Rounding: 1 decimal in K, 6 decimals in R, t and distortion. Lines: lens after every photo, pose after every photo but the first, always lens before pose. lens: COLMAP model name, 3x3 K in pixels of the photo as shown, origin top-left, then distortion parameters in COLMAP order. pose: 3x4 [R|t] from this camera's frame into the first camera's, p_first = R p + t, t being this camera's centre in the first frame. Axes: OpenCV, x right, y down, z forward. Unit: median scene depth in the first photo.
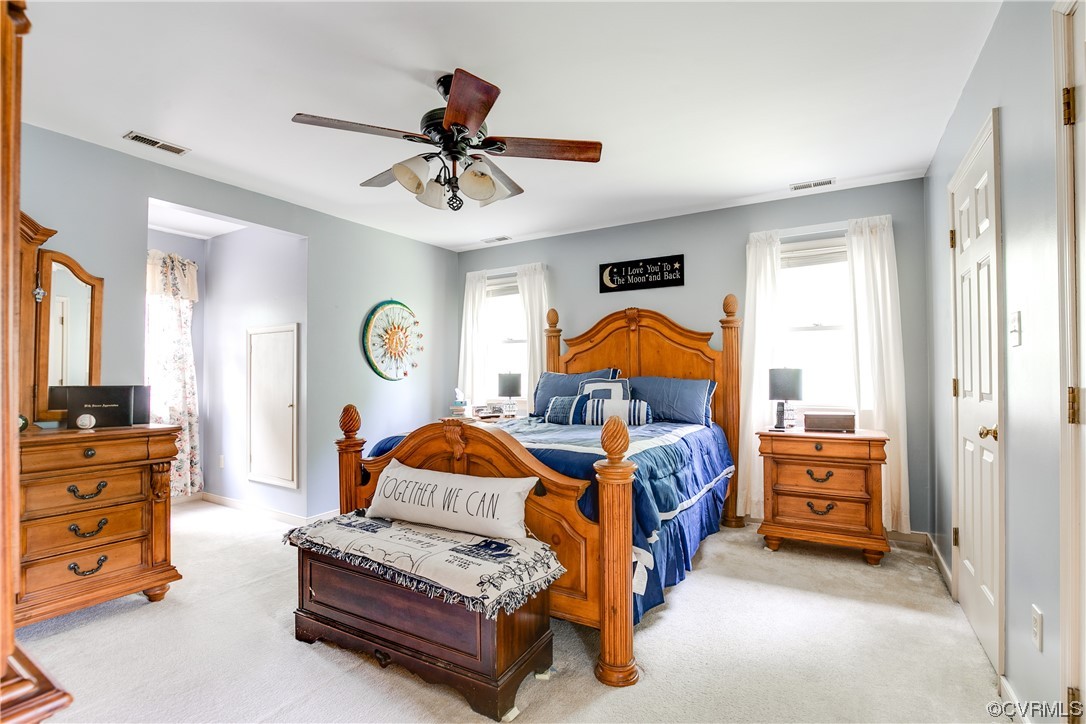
lens RADIAL K [[501.8, 0, 546.7], [0, 501.8, 368.3], [0, 0, 1]] dist [-0.031146, 0.001627]
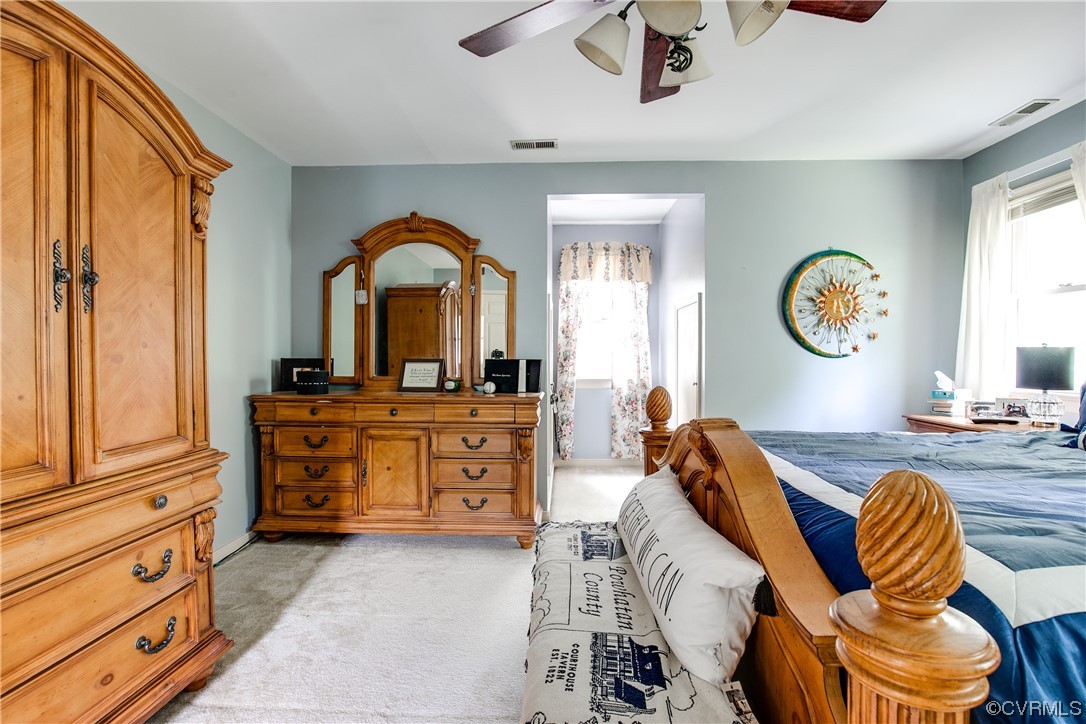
lens RADIAL K [[491.1, 0, 543.0], [0, 491.1, 362.0], [0, 0, 1]] dist [-0.033774, 0.000058]
pose [[0.483490, 0.017864, -0.875168, 0.131607], [0.012225, 0.999556, 0.027156, 0.006468], [0.875265, -0.023828, 0.483057, 0.302422]]
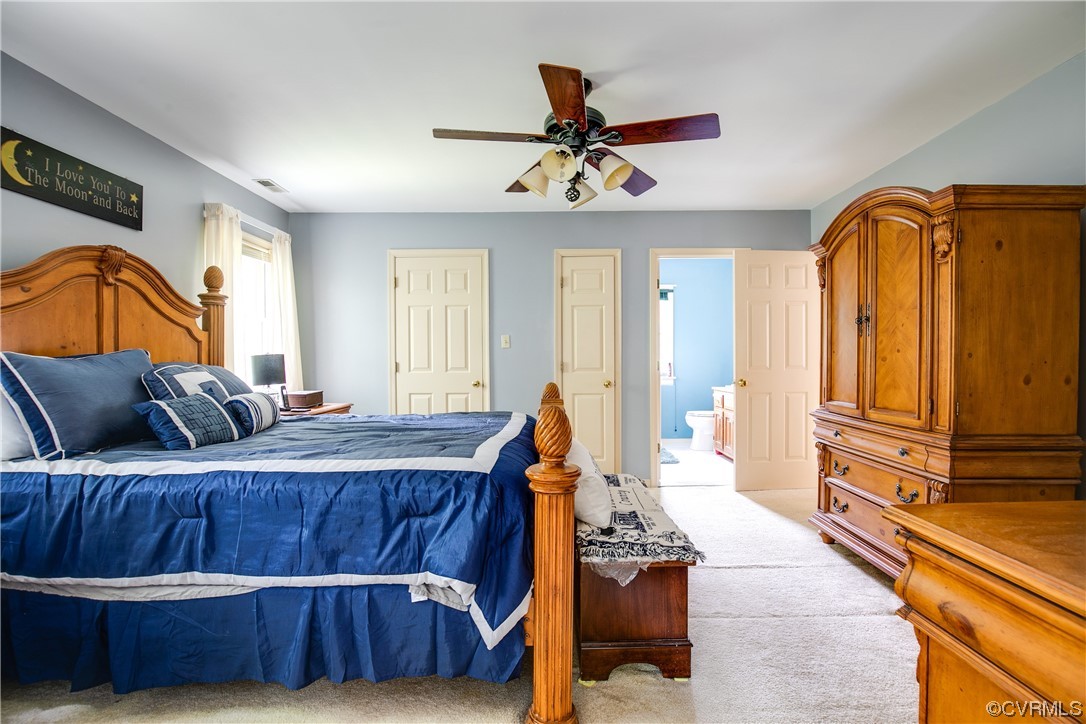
lens RADIAL K [[491.1, 0, 543.0], [0, 491.1, 362.0], [0, 0, 1]] dist [-0.033774, 0.000058]
pose [[-0.507597, 0.005450, 0.861577, -0.560033], [-0.001272, 0.999974, -0.007074, 0.017528], [-0.861594, -0.004686, -0.507577, 0.841894]]
